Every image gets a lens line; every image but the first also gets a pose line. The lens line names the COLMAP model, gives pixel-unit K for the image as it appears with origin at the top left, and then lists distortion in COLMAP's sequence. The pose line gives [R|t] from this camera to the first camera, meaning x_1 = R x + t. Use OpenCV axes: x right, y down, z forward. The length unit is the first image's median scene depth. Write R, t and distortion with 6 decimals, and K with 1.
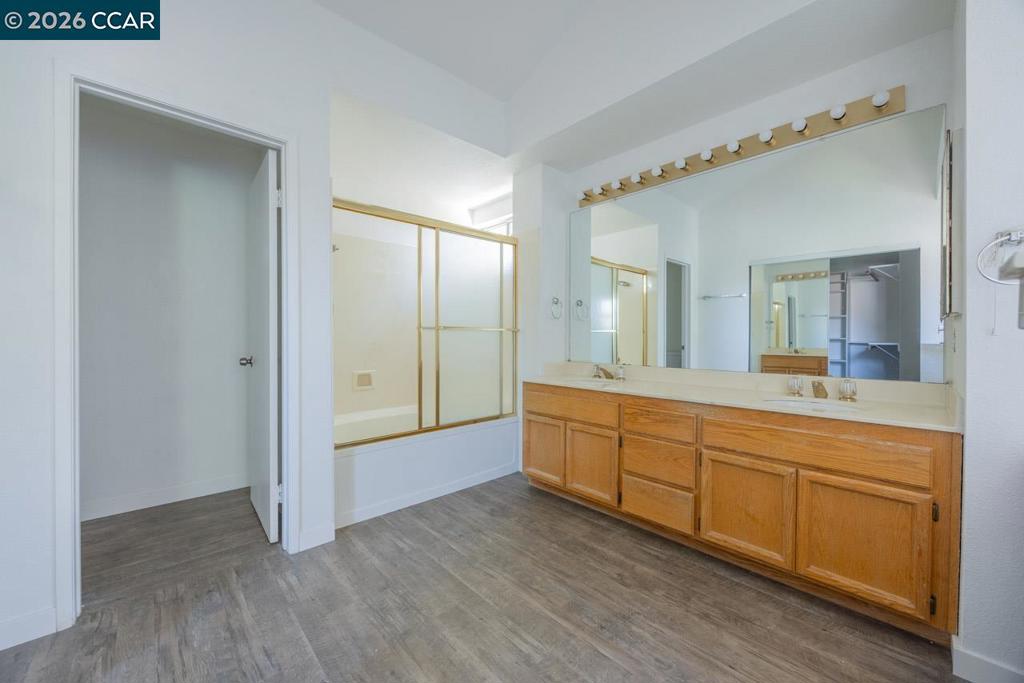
lens RADIAL K [[396.3, 0, 509.1], [0, 396.3, 338.2], [0, 0, 1]] dist [-0.001707, -0.001661]
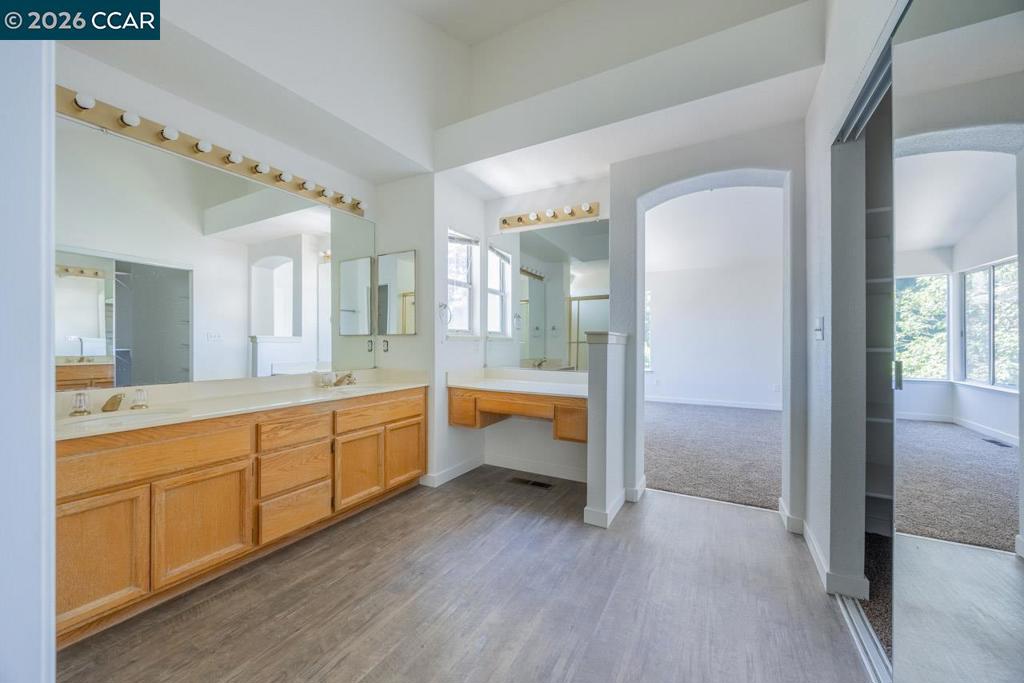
lens RADIAL K [[396.3, 0, 509.8], [0, 396.3, 343.4], [0, 0, 1]] dist [-0.001707, -0.001661]
pose [[-0.330851, -0.005024, 0.943669, -0.827642], [0.001205, 0.999983, 0.005746, -0.014189], [-0.943682, 0.003038, -0.330840, 0.900469]]
